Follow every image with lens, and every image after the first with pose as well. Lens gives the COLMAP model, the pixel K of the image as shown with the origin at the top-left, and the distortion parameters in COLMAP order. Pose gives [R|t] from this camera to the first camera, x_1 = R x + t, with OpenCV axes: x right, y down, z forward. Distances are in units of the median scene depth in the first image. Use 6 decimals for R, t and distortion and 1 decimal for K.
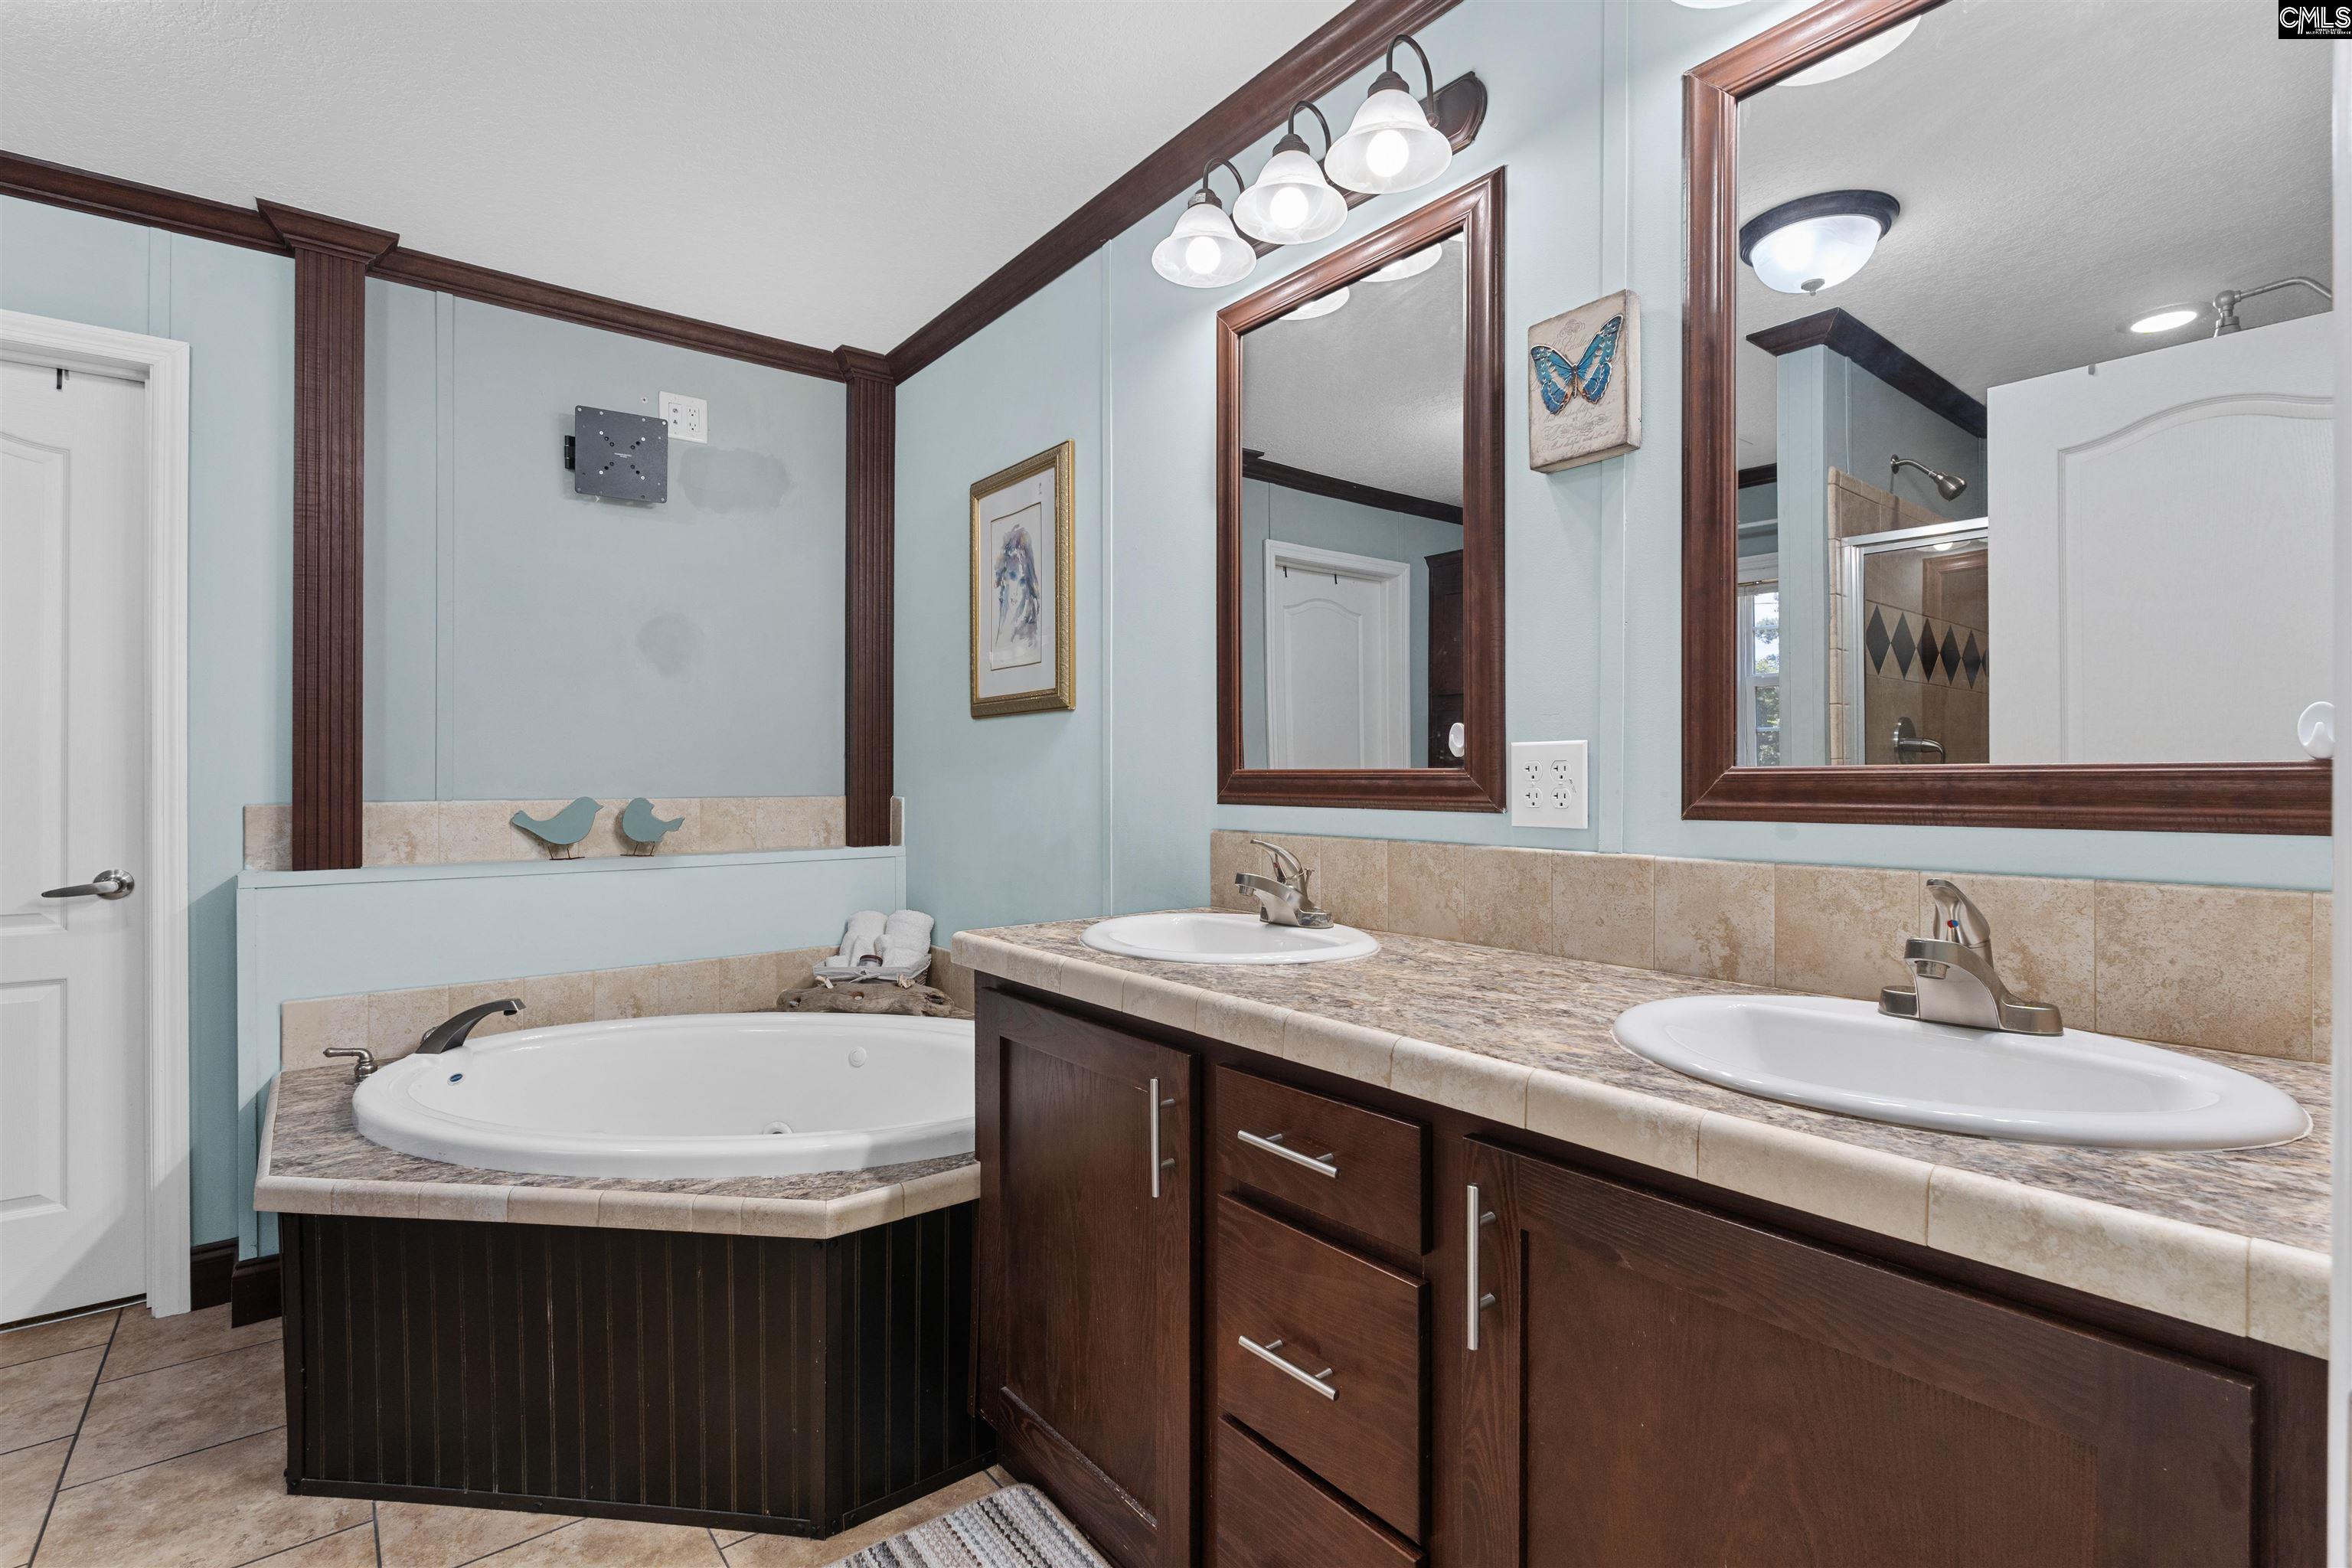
lens RADIAL K [[1084.0, 0, 1177.1], [0, 1084.0, 772.3], [0, 0, 1]] dist [-0.004233, 0.000203]
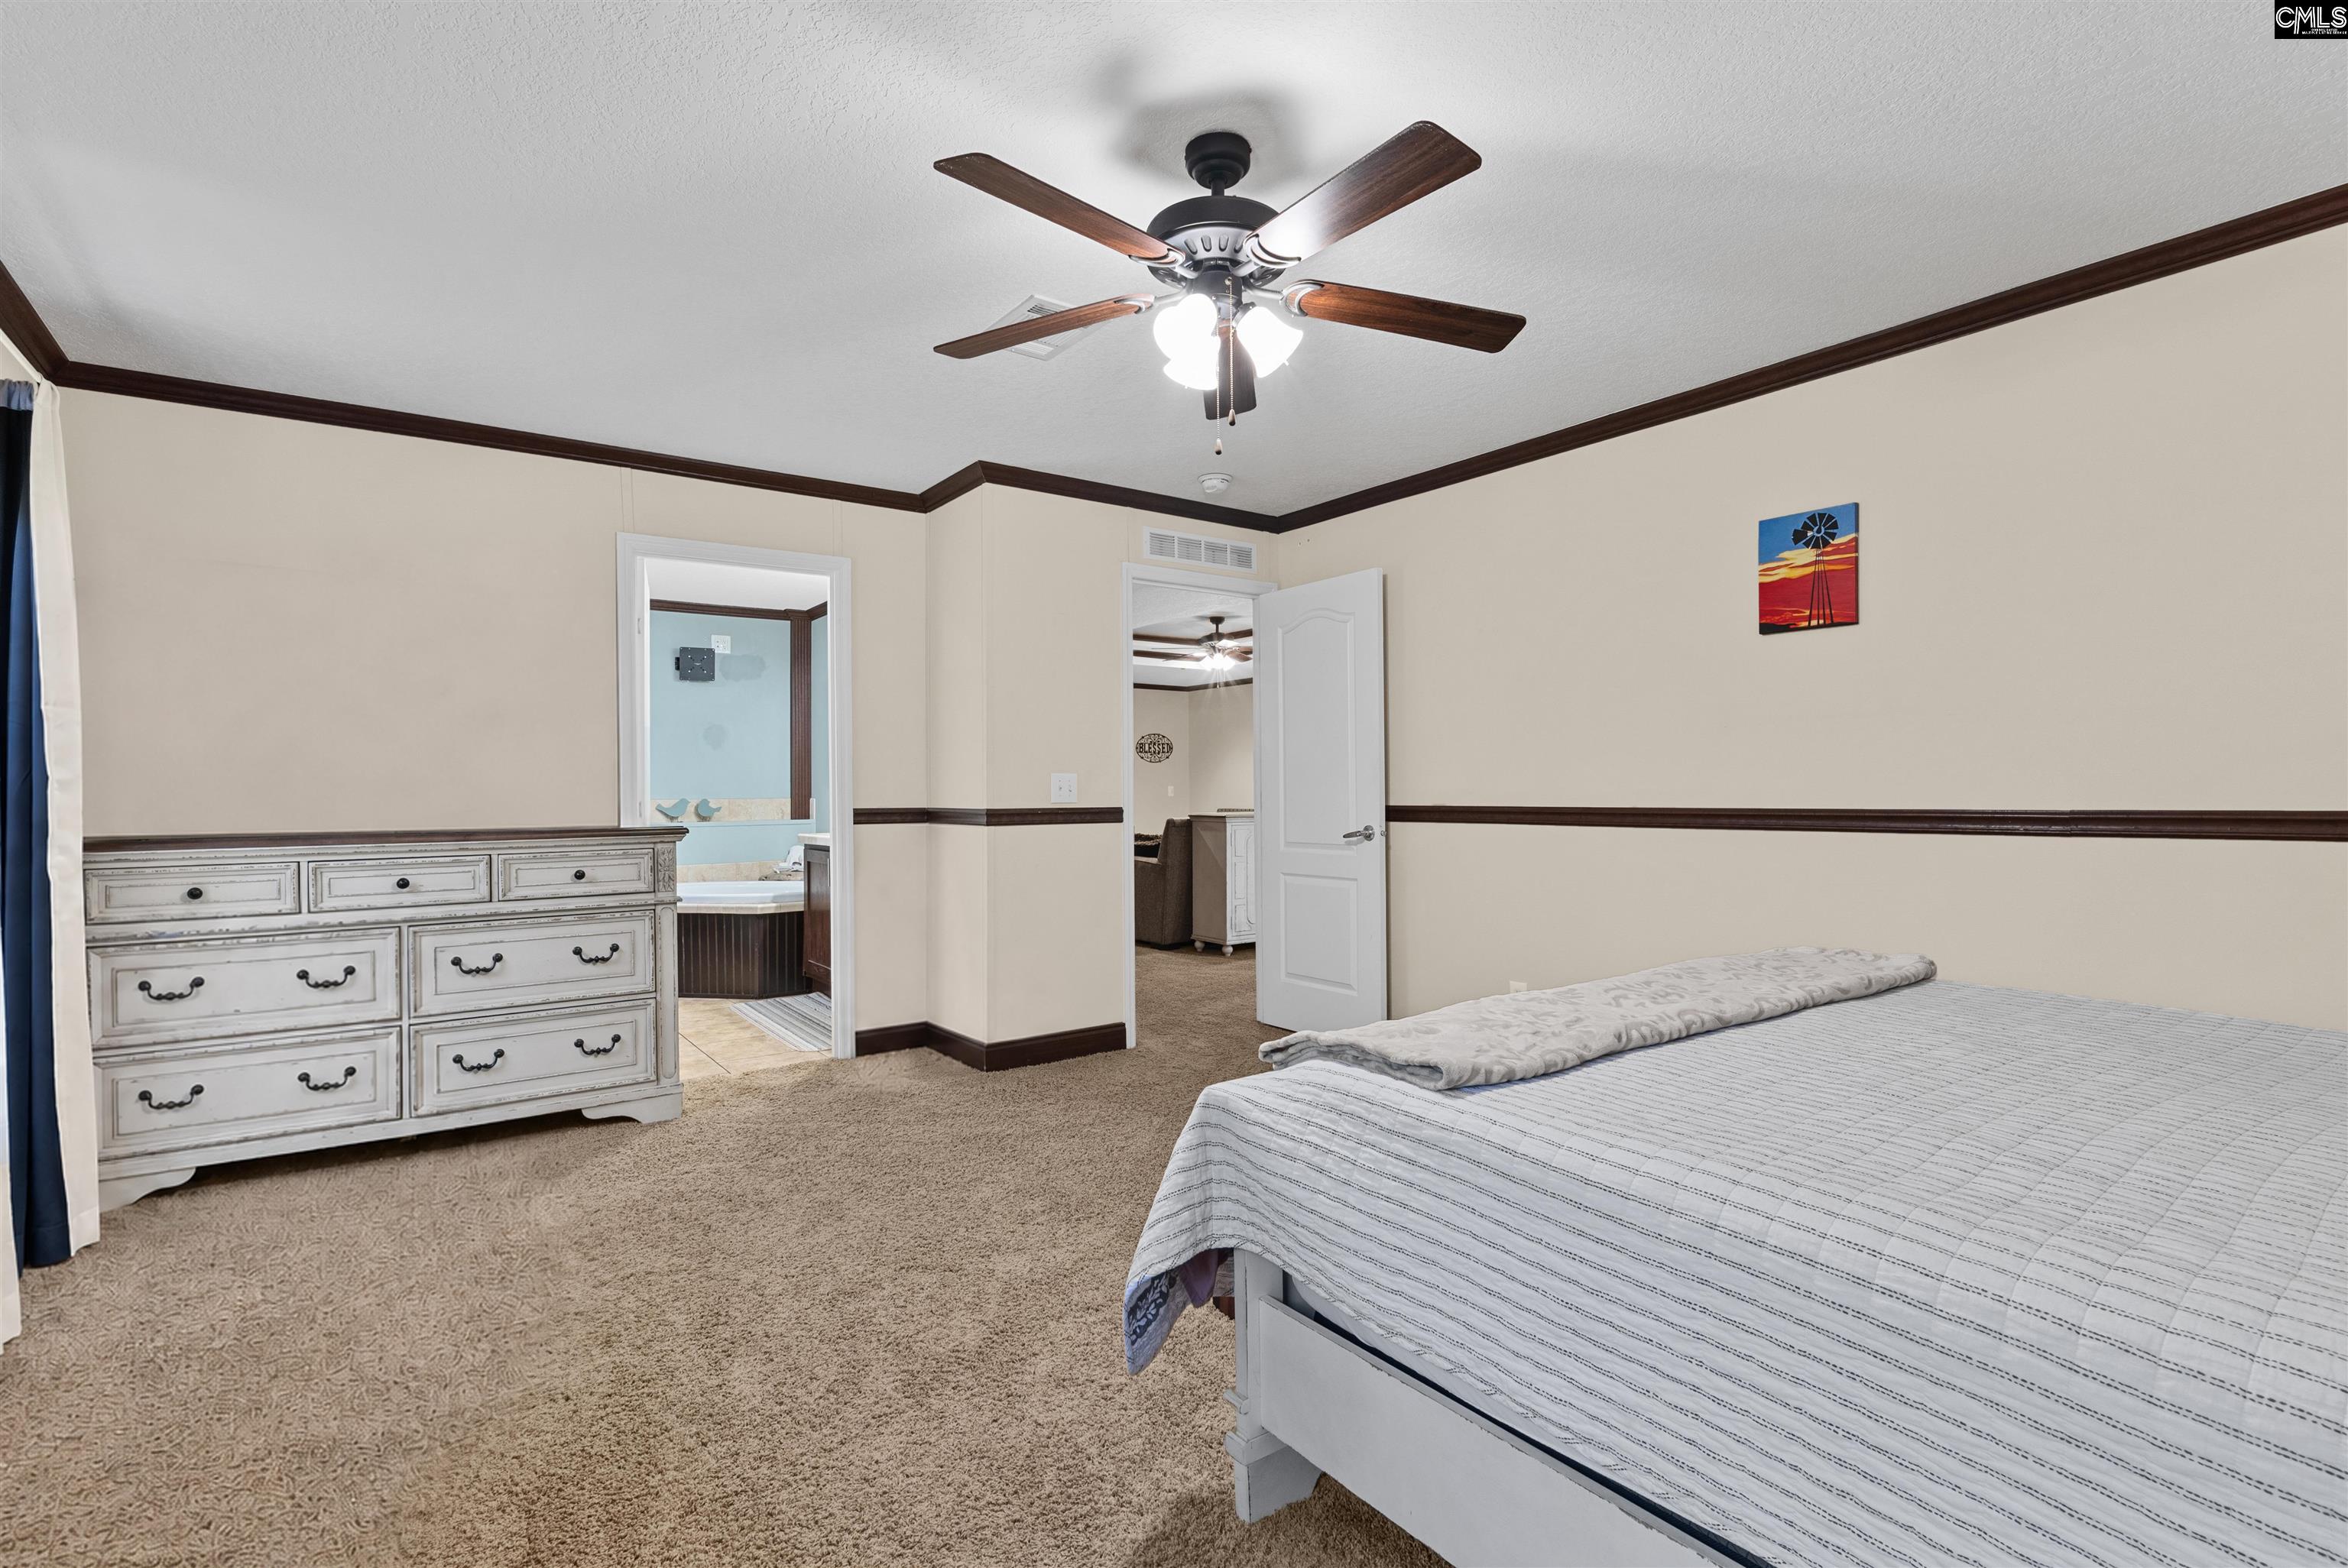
lens RADIAL K [[1082.1, 0, 1175.1], [0, 1082.1, 787.0], [0, 0, 1]] dist [-0.004233, 0.000203]
pose [[0.999233, -0.006886, -0.038551, 0.746744], [0.006653, 0.999959, -0.006167, 0.020948], [0.038591, 0.005905, 0.999238, -1.581825]]
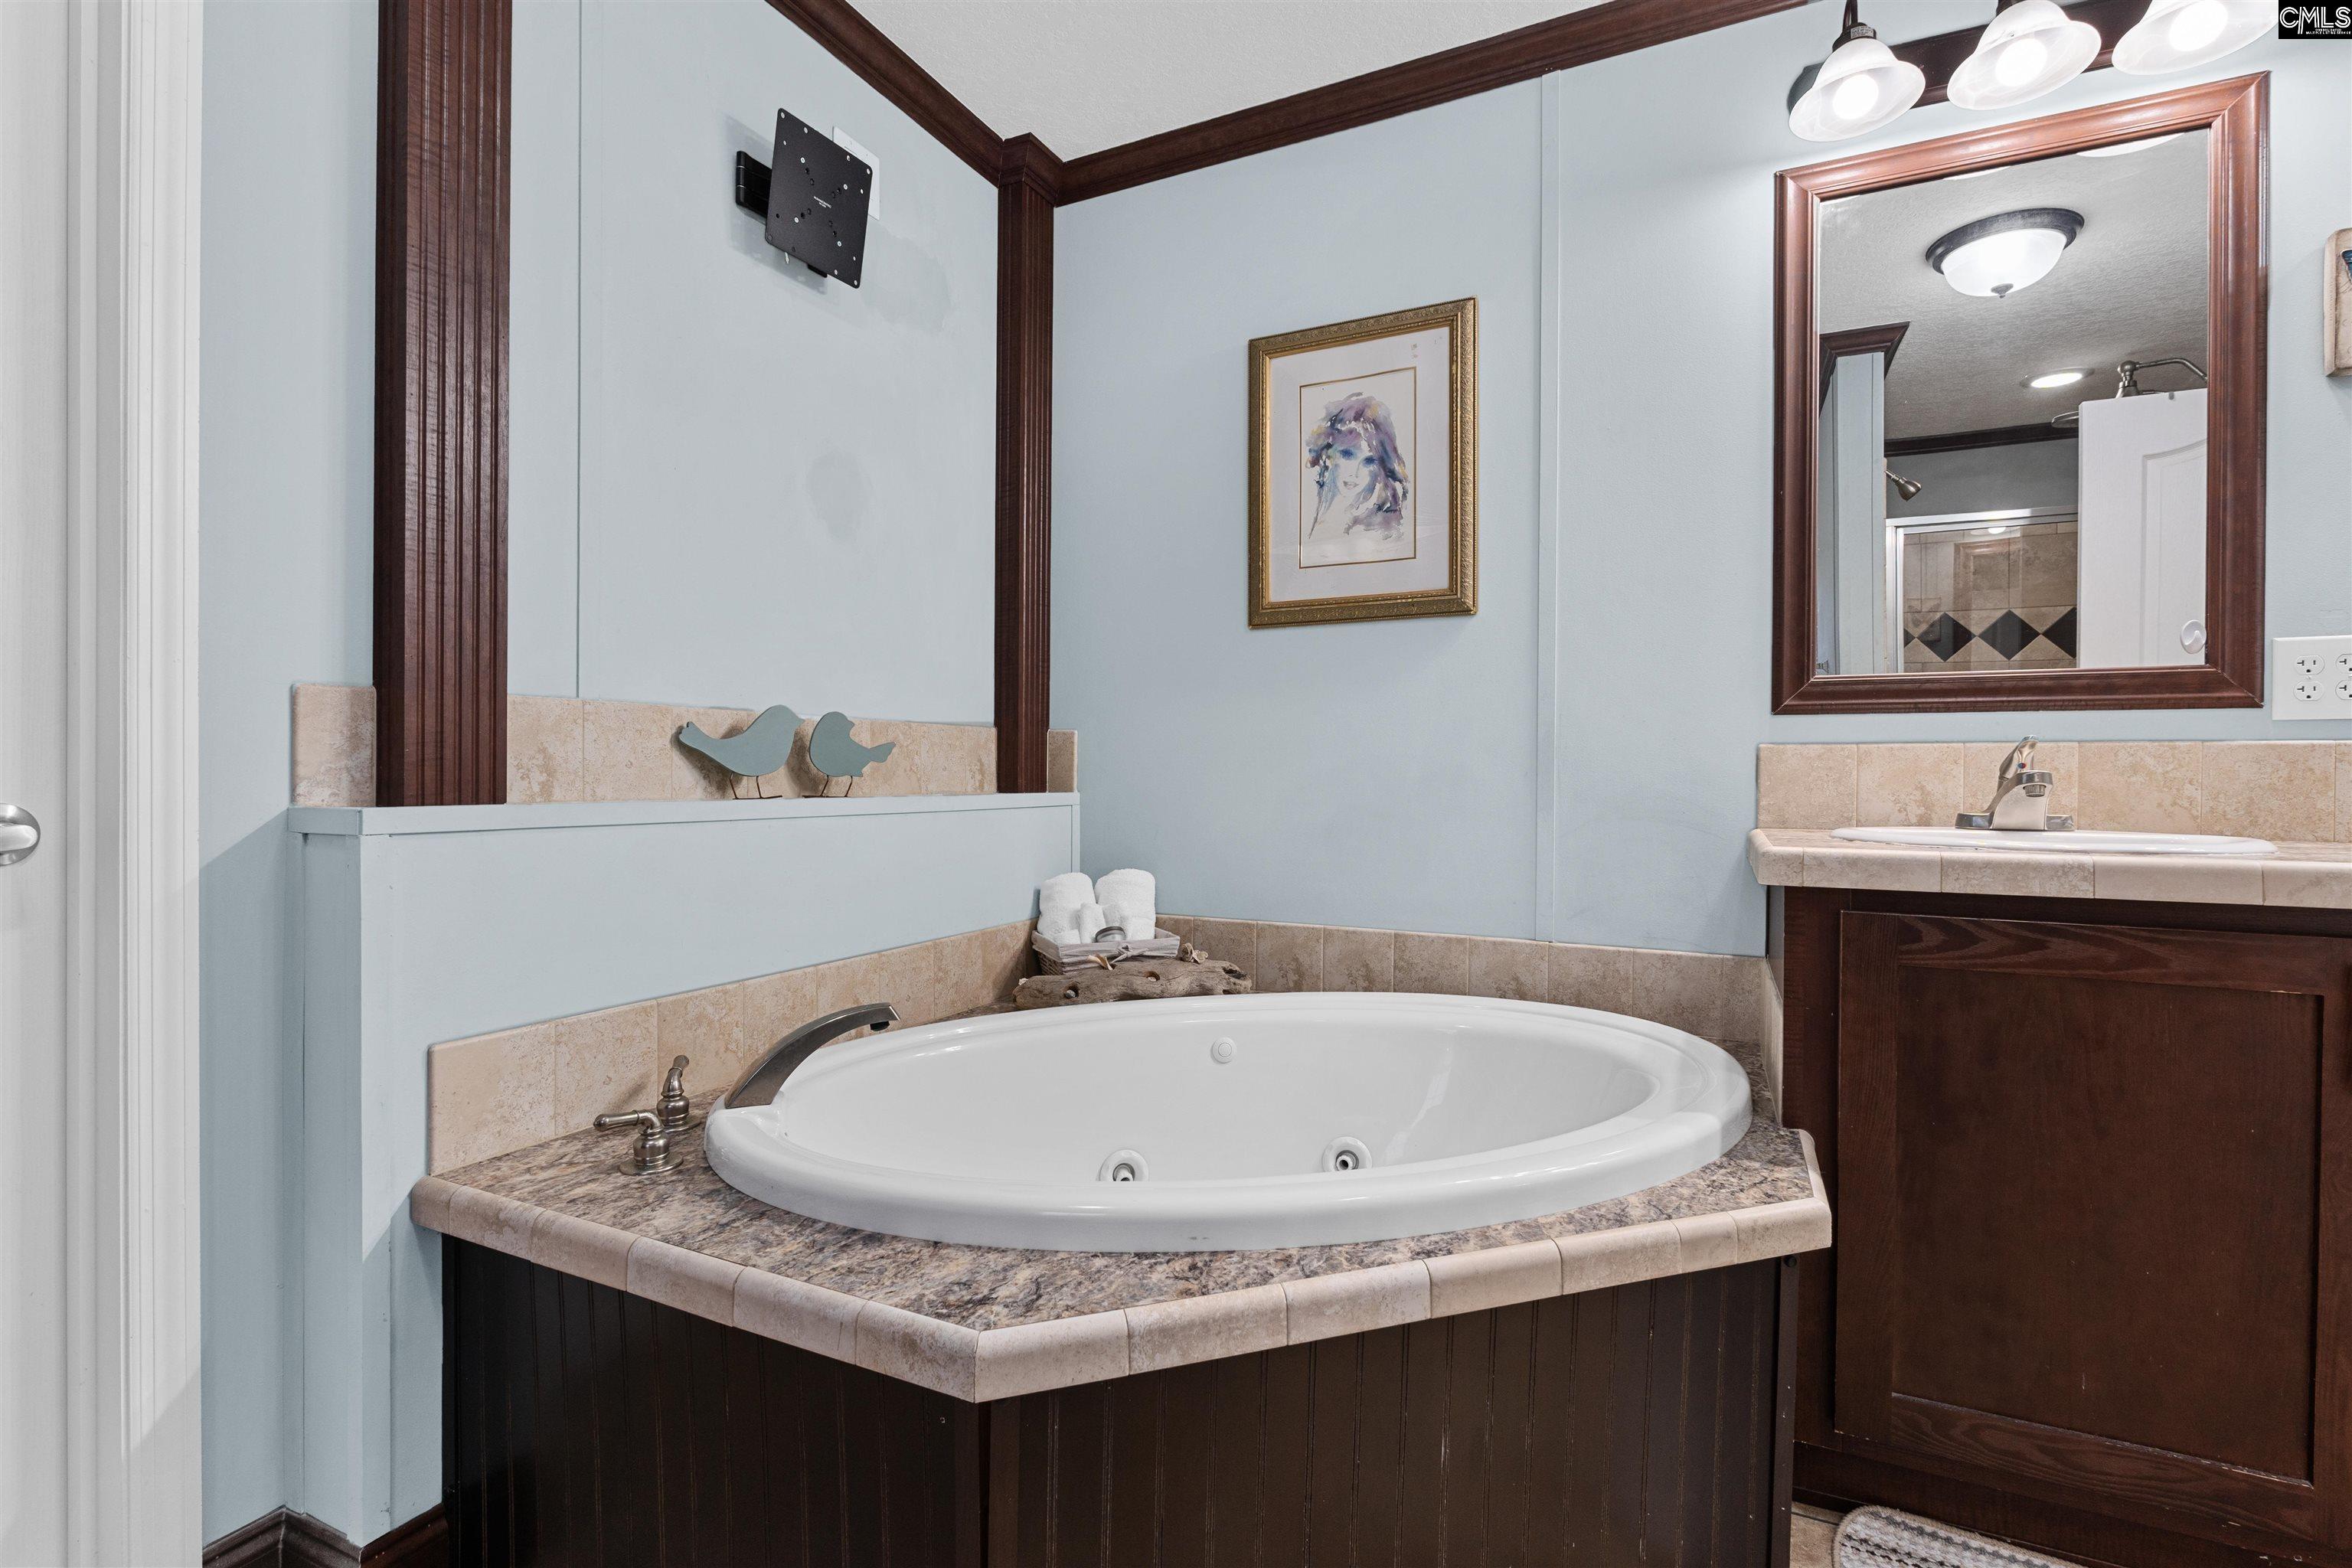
lens RADIAL K [[1084.0, 0, 1175.5], [0, 1084.0, 772.5], [0, 0, 1]] dist [-0.004233, 0.000203]
pose [[0.904973, 0.006216, 0.425424, -0.637450], [-0.007942, 0.999966, 0.002283, 0.063187], [-0.425395, -0.005444, 0.904991, 0.312294]]
